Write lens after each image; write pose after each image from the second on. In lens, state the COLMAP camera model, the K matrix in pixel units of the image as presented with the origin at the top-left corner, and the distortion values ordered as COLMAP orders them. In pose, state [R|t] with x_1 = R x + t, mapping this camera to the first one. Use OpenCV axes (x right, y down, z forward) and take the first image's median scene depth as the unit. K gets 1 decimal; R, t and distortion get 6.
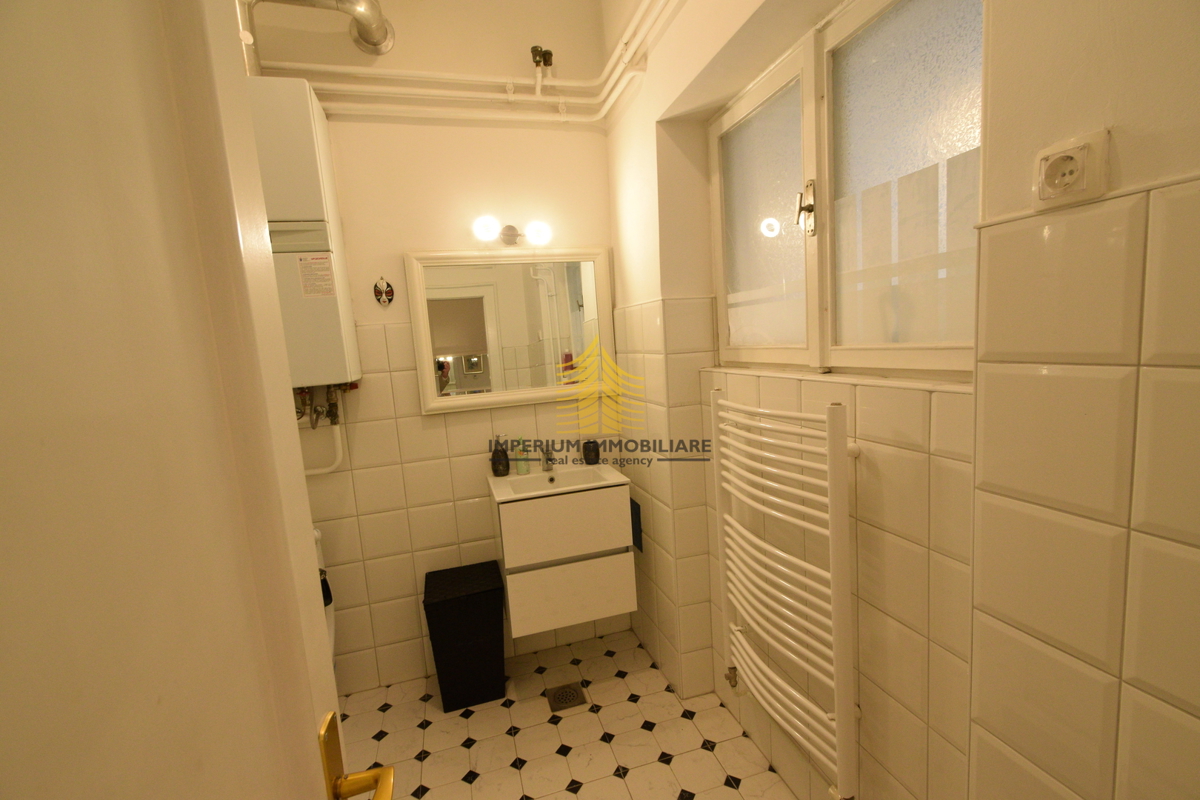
lens RADIAL K [[525.7, 0, 601.5], [0, 525.7, 403.1], [0, 0, 1]] dist [0.003187, -0.002584]
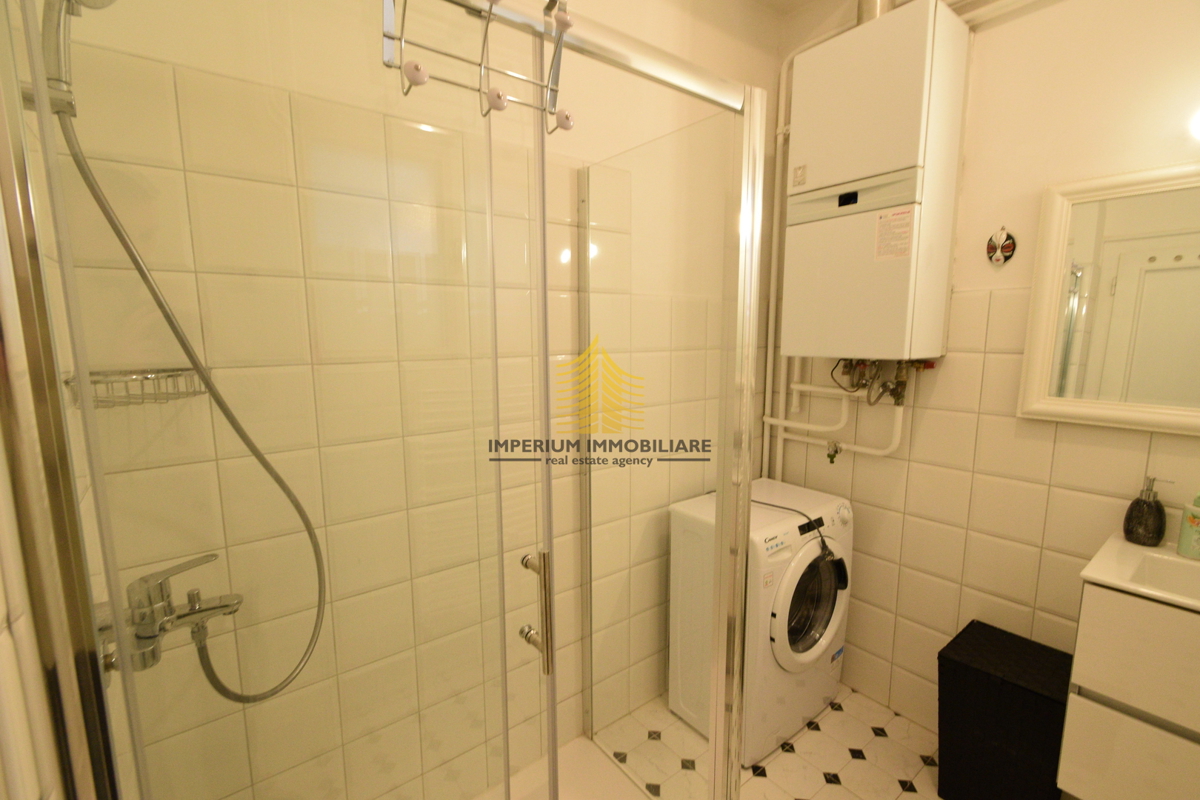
lens RADIAL K [[525.7, 0, 597.8], [0, 525.7, 403.2], [0, 0, 1]] dist [0.003187, -0.002584]
pose [[0.361128, 0.195997, -0.911686, 0.111698], [-0.136924, 0.978211, 0.156062, -0.030633], [0.922409, 0.068473, 0.380096, 0.195280]]
